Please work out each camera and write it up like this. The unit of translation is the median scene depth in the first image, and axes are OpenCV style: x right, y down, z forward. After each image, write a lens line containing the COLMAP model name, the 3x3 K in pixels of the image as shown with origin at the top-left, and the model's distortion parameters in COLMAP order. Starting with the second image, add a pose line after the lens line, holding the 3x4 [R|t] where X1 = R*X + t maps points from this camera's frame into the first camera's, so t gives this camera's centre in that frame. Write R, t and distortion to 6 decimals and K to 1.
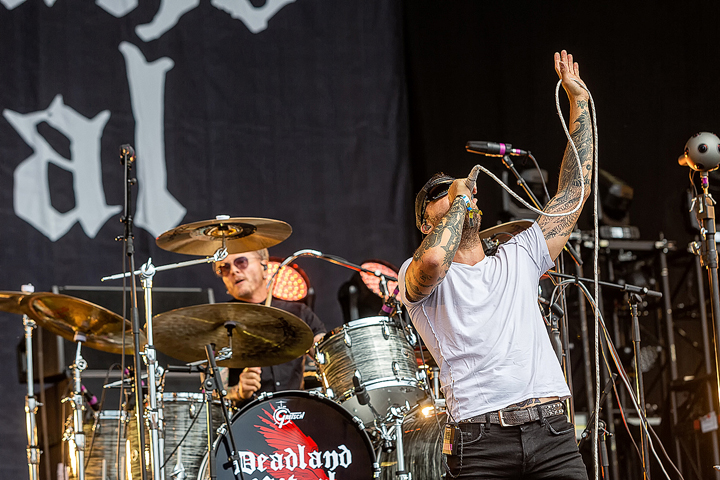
lens RADIAL K [[2523.3, 0, 362.9], [0, 2523.3, 240.0], [0, 0, 1]] dist [-0.033948, 0.000000]
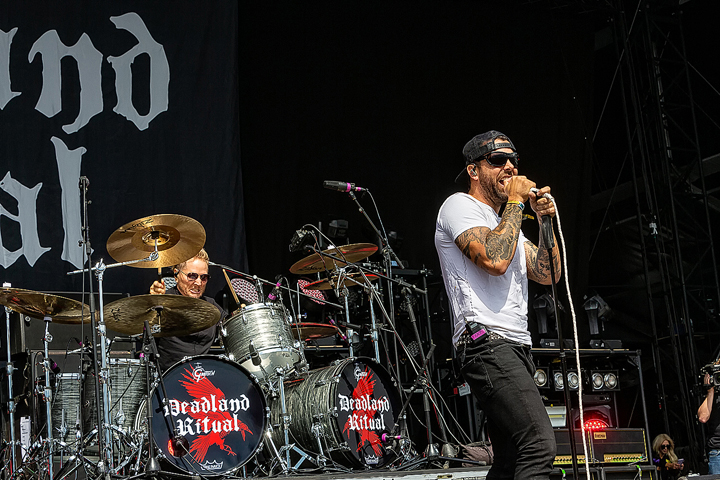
lens RADIAL K [[1605.8, 0, 360.9], [0, 1605.8, 239.1], [0, 0, 1]] dist [0.064027, 0.000000]
pose [[0.994046, 0.003147, 0.108919, -0.039428], [0.000454, 0.999455, -0.033019, 0.025279], [-0.108963, 0.032872, 0.993502, 0.117491]]
